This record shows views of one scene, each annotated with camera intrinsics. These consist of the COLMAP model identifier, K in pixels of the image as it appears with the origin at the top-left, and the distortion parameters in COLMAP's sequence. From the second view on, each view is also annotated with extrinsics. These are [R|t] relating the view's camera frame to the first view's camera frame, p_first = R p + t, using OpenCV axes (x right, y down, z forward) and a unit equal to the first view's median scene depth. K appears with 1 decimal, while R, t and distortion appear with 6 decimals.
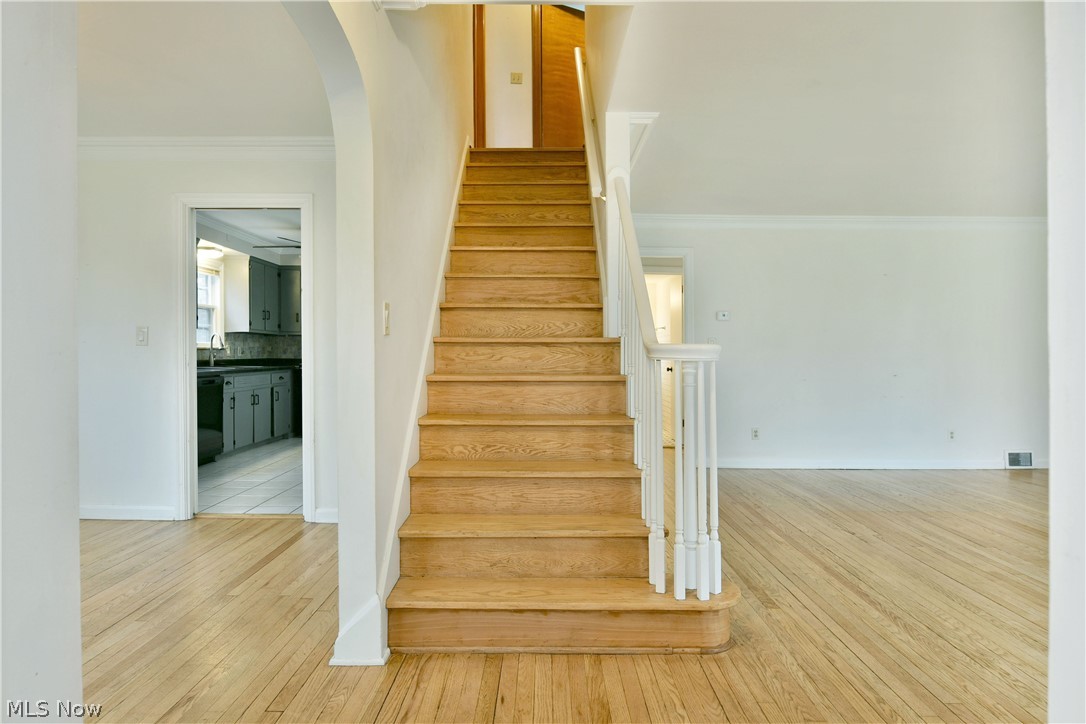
lens RADIAL K [[649.2, 0, 528.3], [0, 649.2, 387.9], [0, 0, 1]] dist [-0.009514, -0.006925]
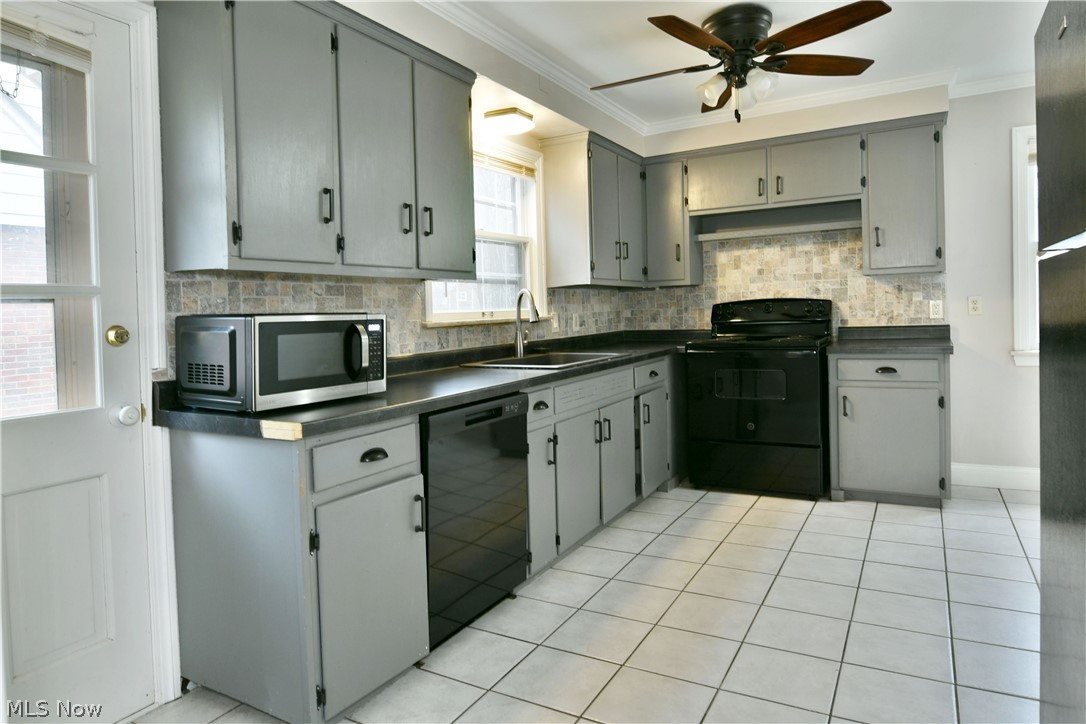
lens RADIAL K [[649.2, 0, 543.2], [0, 649.2, 334.1], [0, 0, 1]] dist [-0.009514, -0.006925]
pose [[0.875115, -0.023560, -0.483342, -0.222027], [0.017810, 0.999706, -0.016484, -0.039880], [0.483588, 0.005817, 0.875276, 0.545143]]
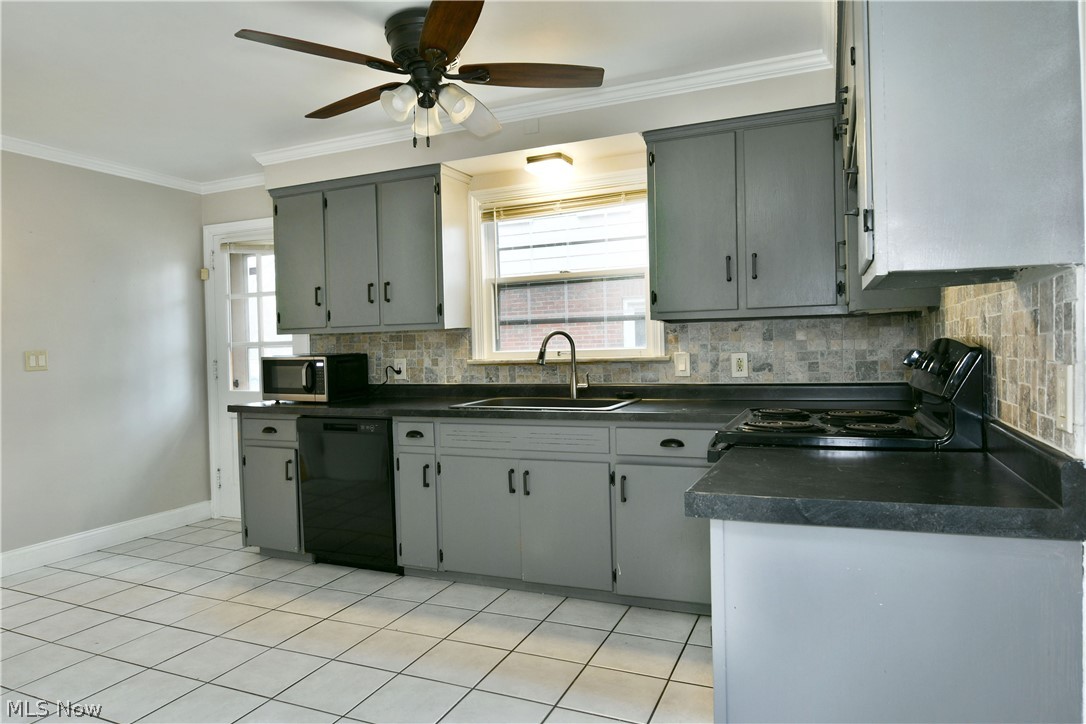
lens RADIAL K [[649.2, 0, 536.2], [0, 649.2, 364.1], [0, 0, 1]] dist [-0.009514, -0.006925]
pose [[-0.358610, 0.023538, -0.933191, -0.024130], [-0.029055, 0.998916, 0.036361, -0.071451], [0.933035, 0.040153, -0.357538, 1.083438]]
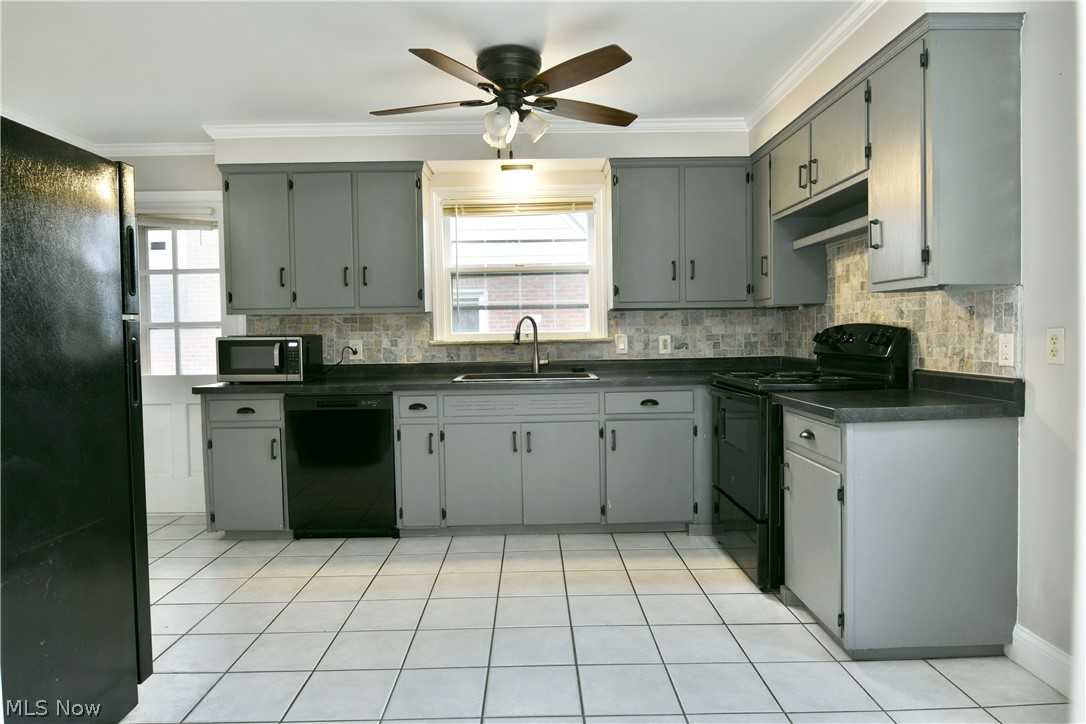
lens RADIAL K [[649.2, 0, 532.8], [0, 649.2, 360.4], [0, 0, 1]] dist [-0.009514, -0.006925]
pose [[0.044304, 0.033622, -0.998452, 0.081474], [-0.036464, 0.998822, 0.032016, -0.059066], [0.998352, 0.034989, 0.045478, 0.917155]]
